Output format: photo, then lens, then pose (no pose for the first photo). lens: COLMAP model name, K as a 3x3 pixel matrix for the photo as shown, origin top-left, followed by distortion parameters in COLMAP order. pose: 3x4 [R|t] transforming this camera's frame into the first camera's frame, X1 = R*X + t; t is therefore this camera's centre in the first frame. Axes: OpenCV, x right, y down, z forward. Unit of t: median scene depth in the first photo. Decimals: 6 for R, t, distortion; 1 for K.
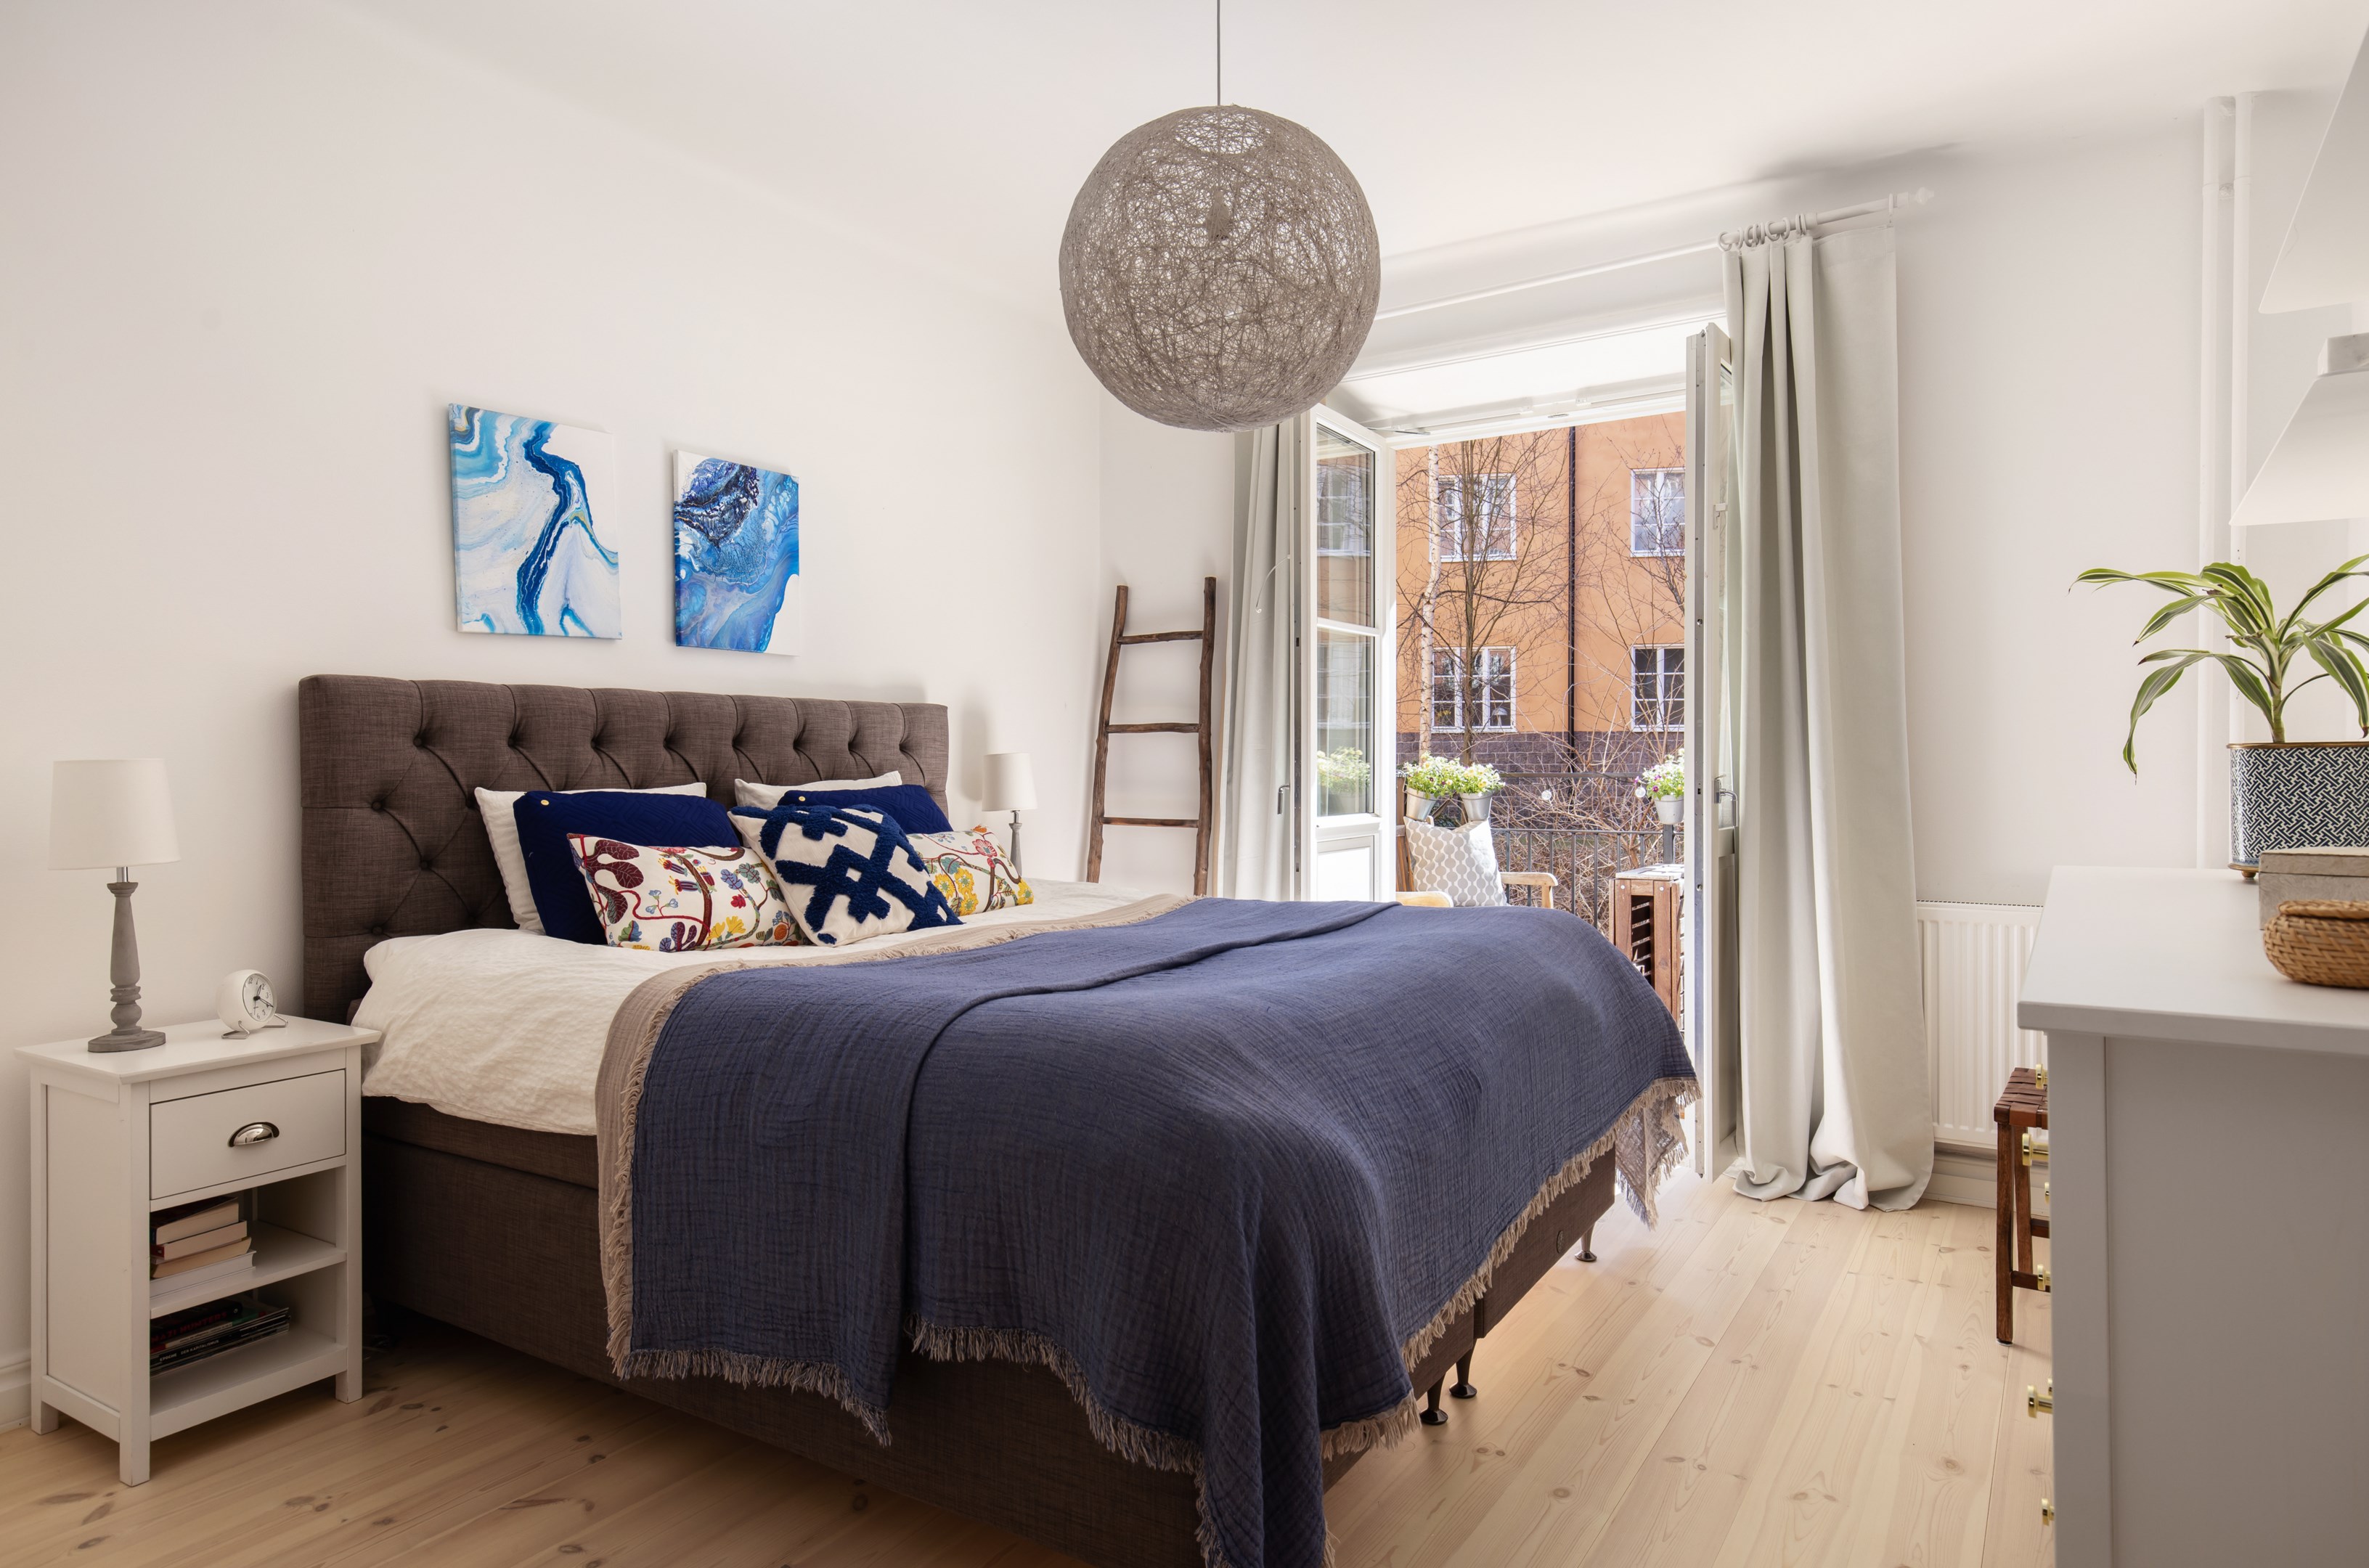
lens RADIAL K [[1380.6, 0, 1187.1], [0, 1380.6, 767.3], [0, 0, 1]] dist [-0.000717, -0.000491]
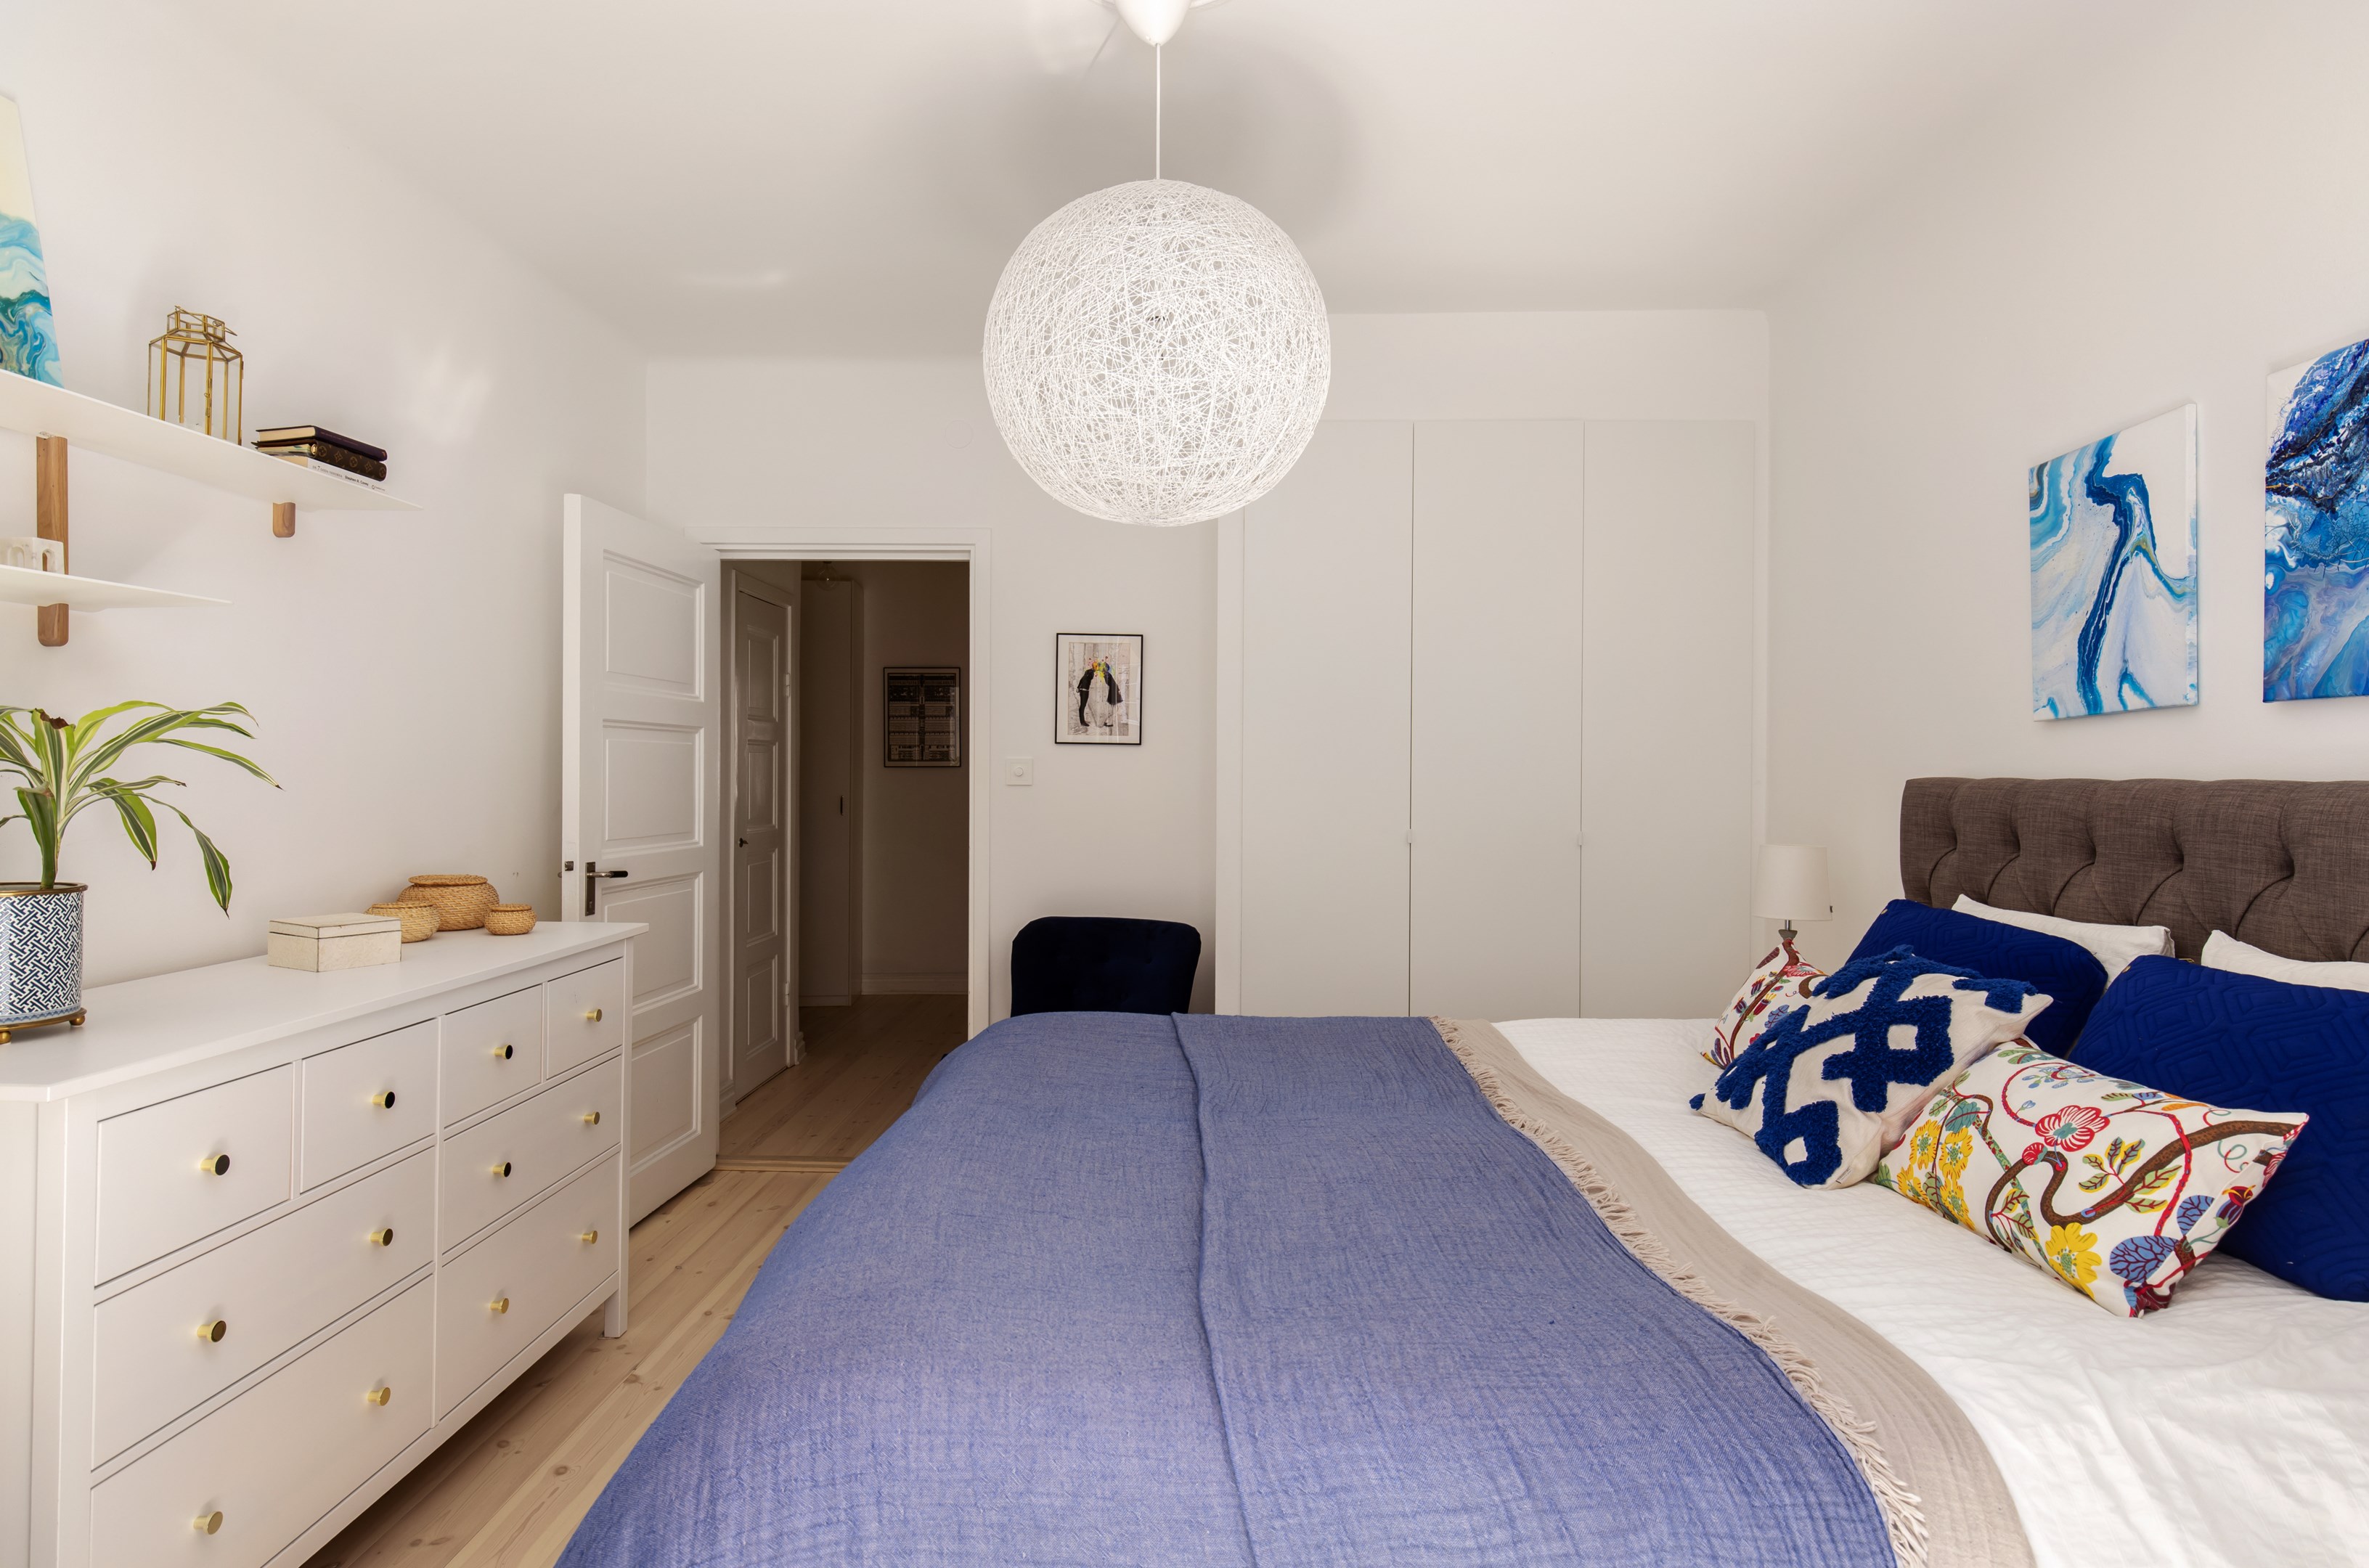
lens RADIAL K [[1380.6, 0, 1187.1], [0, 1380.6, 767.3], [0, 0, 1]] dist [-0.000717, -0.000491]
pose [[-0.863483, -0.002415, -0.504372, 0.365590], [-0.005678, 0.999972, 0.004933, -0.065332], [0.504346, 0.007123, -0.863472, 1.389754]]
